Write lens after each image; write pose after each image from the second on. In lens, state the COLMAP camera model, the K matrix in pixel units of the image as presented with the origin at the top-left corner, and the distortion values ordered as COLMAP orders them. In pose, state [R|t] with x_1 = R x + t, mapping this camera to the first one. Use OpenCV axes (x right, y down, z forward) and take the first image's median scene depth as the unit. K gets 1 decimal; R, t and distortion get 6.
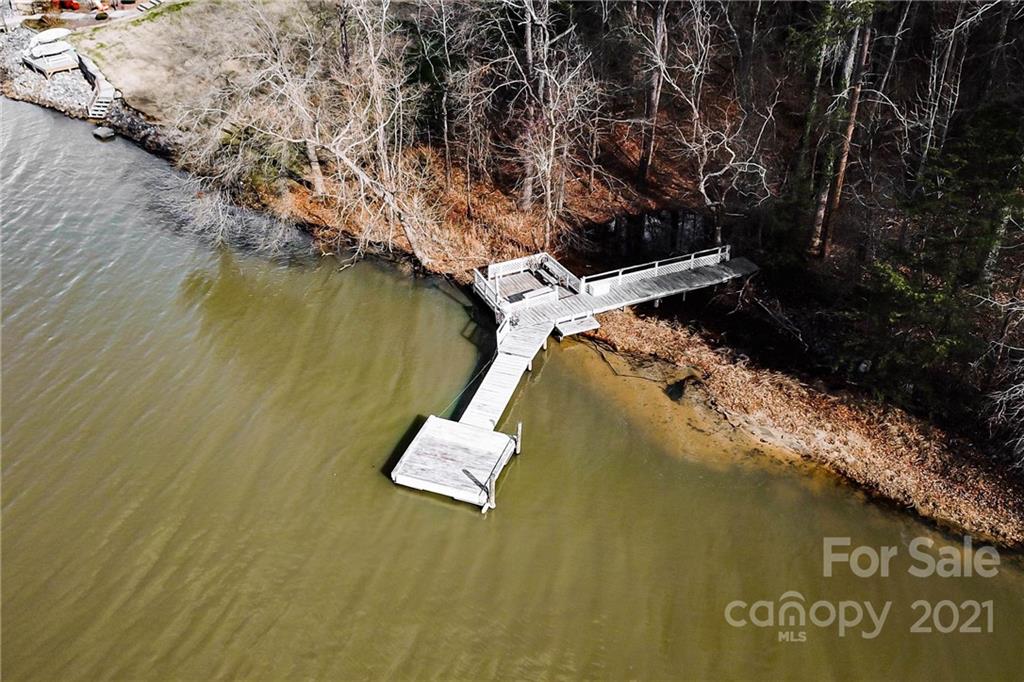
lens RADIAL K [[847.5, 0, 517.1], [0, 847.5, 342.4], [0, 0, 1]] dist [0.010821, -0.033589]
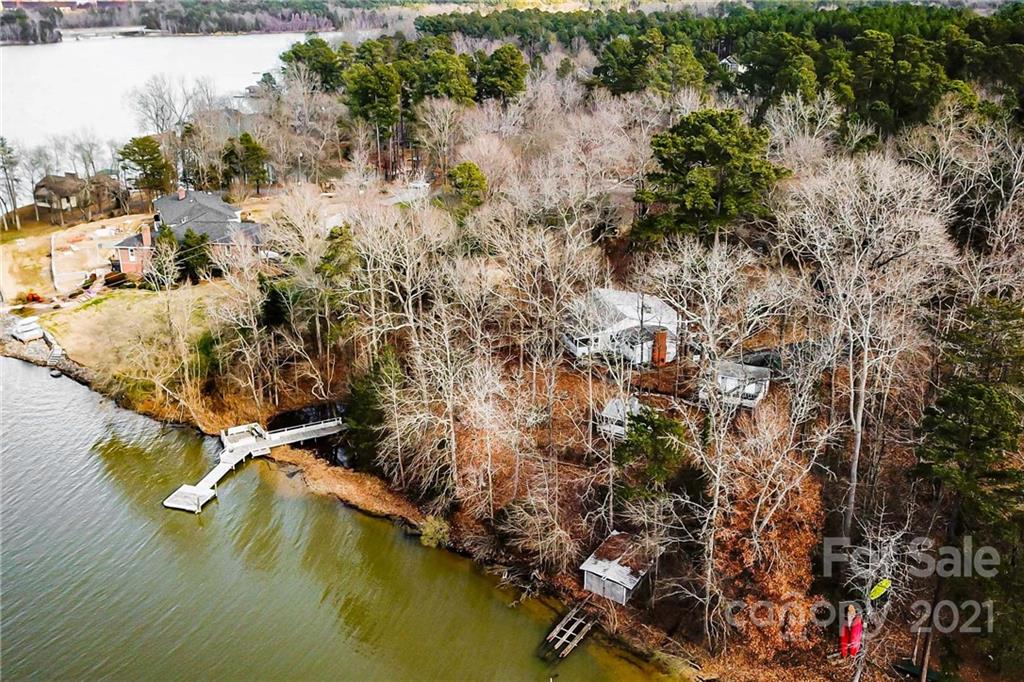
lens RADIAL K [[847.5, 0, 508.7], [0, 847.5, 342.6], [0, 0, 1]] dist [0.010821, -0.033589]
pose [[0.997264, -0.022810, 0.070320, 0.417722], [0.039049, 0.970219, -0.239062, 0.191609], [-0.062773, 0.241154, 0.968455, -0.970892]]
